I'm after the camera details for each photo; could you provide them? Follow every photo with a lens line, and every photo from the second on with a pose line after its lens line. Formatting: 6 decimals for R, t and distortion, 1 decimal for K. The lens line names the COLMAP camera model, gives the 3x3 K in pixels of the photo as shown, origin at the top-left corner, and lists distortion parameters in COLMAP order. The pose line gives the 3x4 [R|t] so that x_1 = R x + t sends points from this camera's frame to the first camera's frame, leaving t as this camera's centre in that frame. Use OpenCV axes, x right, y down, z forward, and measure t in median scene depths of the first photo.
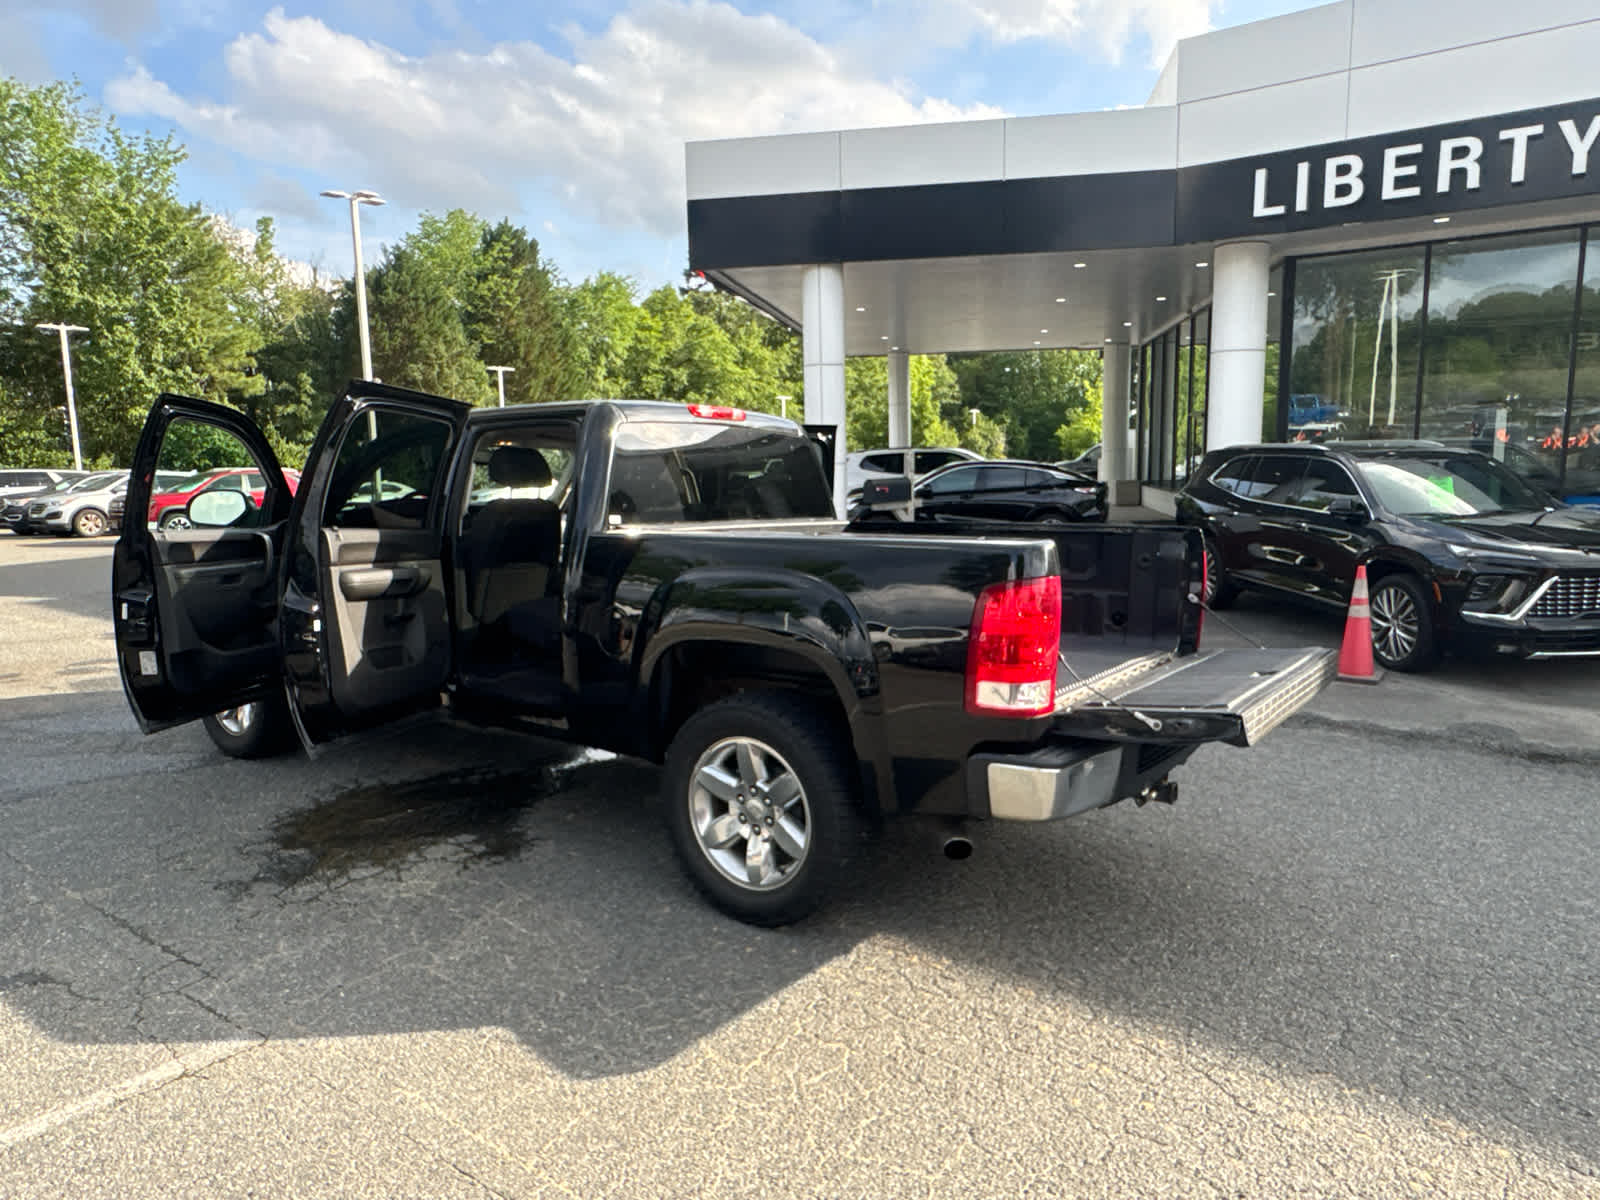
lens RADIAL K [[1040.3, 0, 800.0], [0, 1040.3, 600.0], [0, 0, 1]] dist [-0.007087, 0.005502]
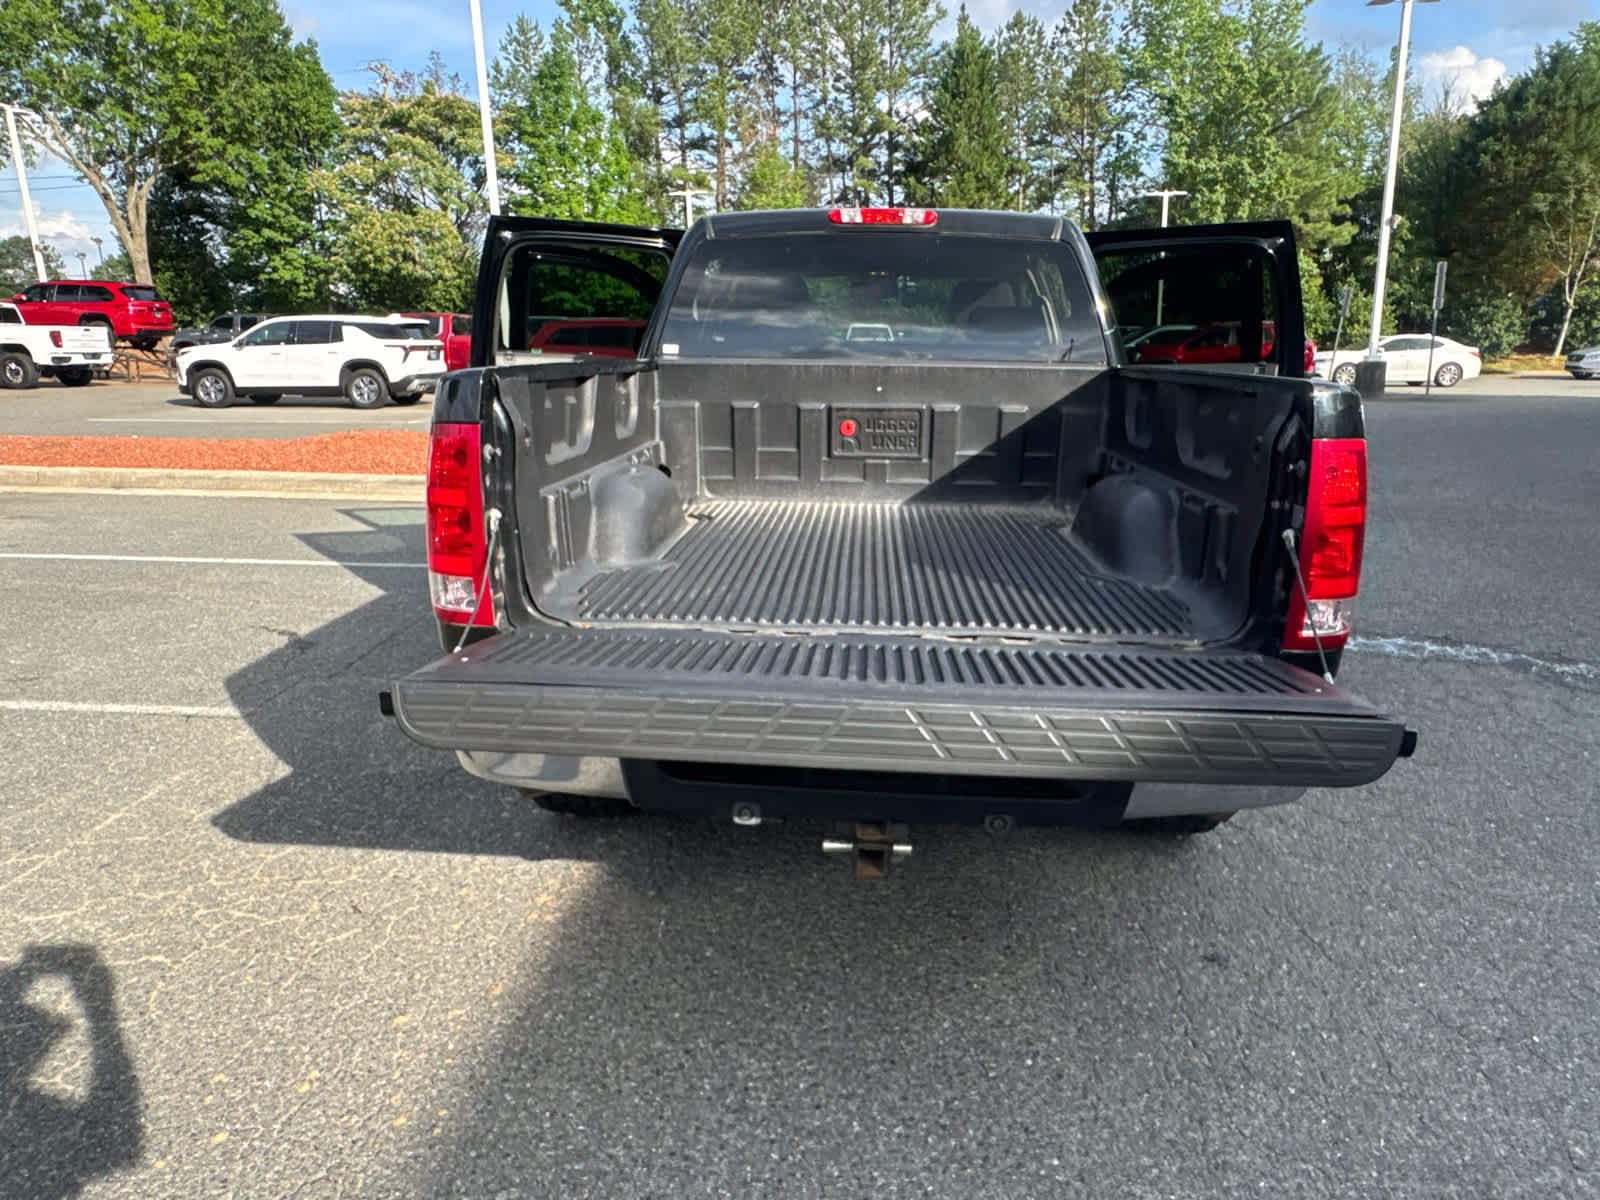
lens RADIAL K [[1040.3, 0, 800.0], [0, 1040.3, 600.0], [0, 0, 1]] dist [-0.007087, 0.005502]
pose [[0.529661, 0.209602, -0.821904, 0.058633], [-0.100551, 0.977670, 0.184527, -0.003723], [0.842228, -0.015093, 0.538910, 0.051648]]
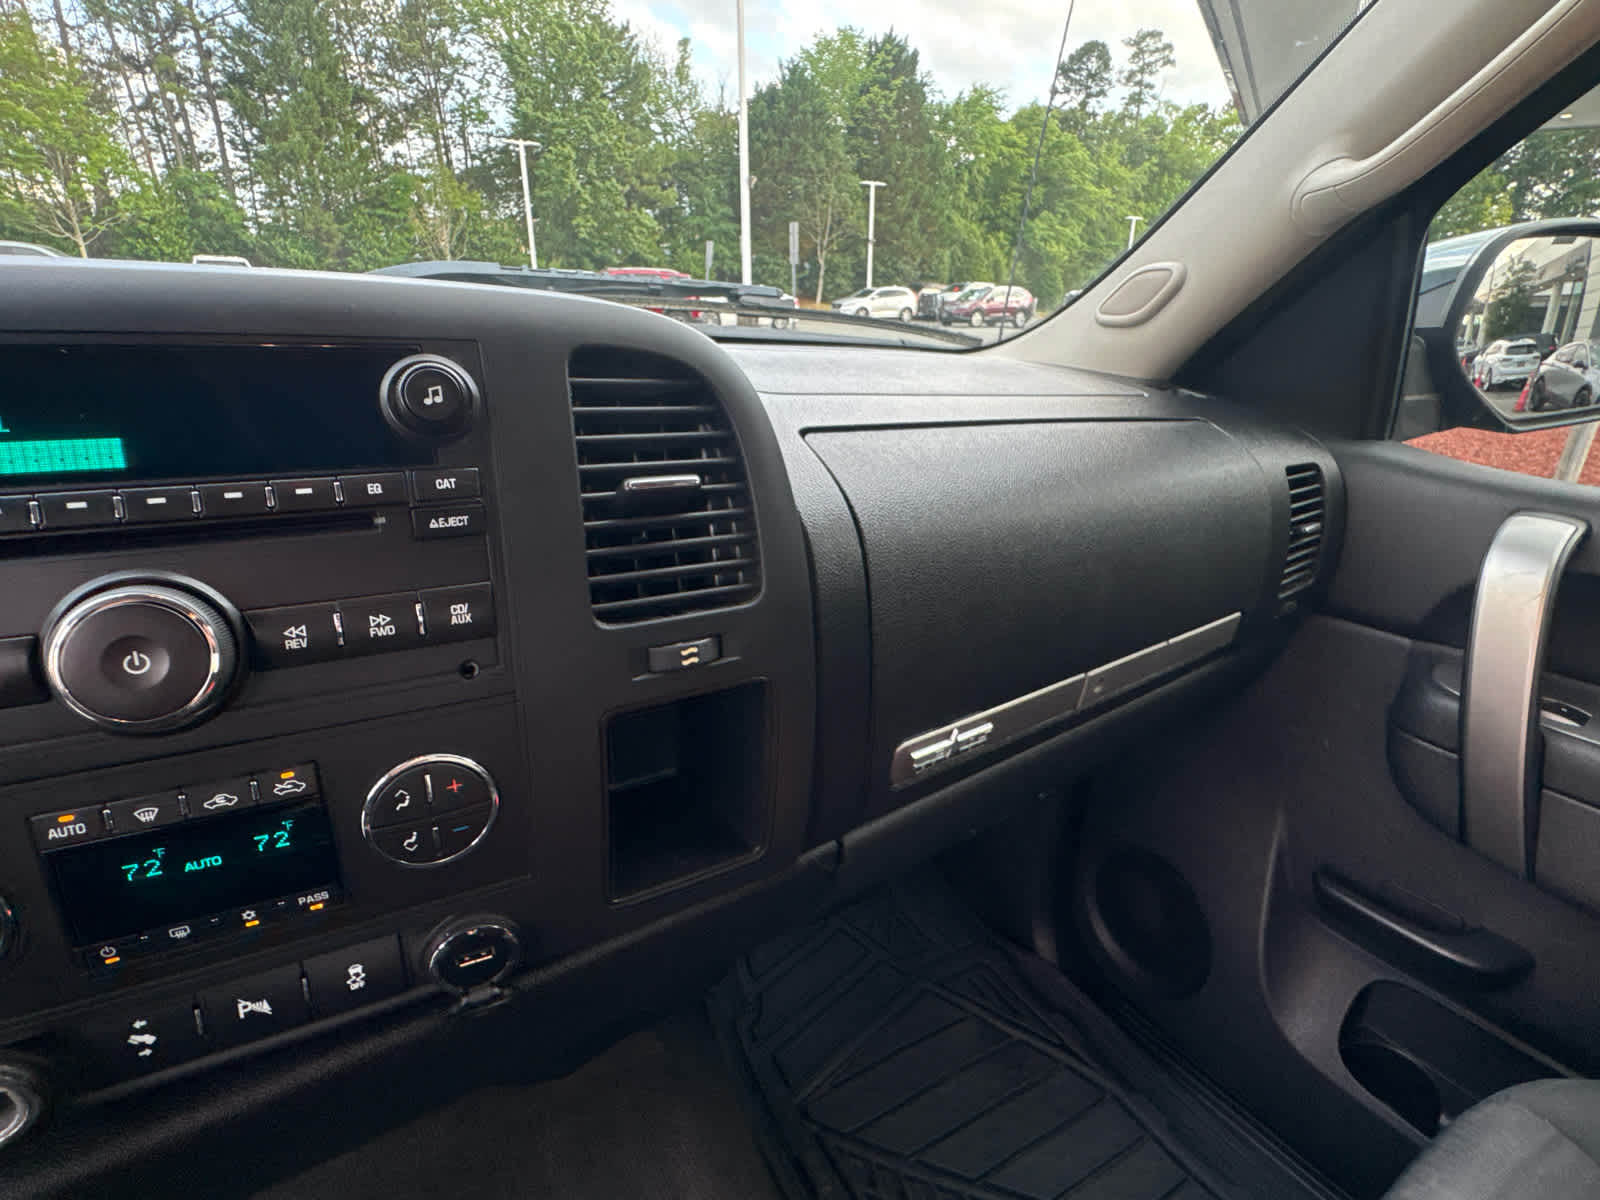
lens RADIAL K [[794.3, 0, 810.6], [0, 794.3, 621.9], [0, 0, 1]] dist [-0.020805, 0.001761]
pose [[0.939561, 0.158673, -0.303394, -0.025163], [-0.071243, 0.957337, 0.280055, -0.008652], [0.334888, -0.241514, 0.910781, 0.111815]]
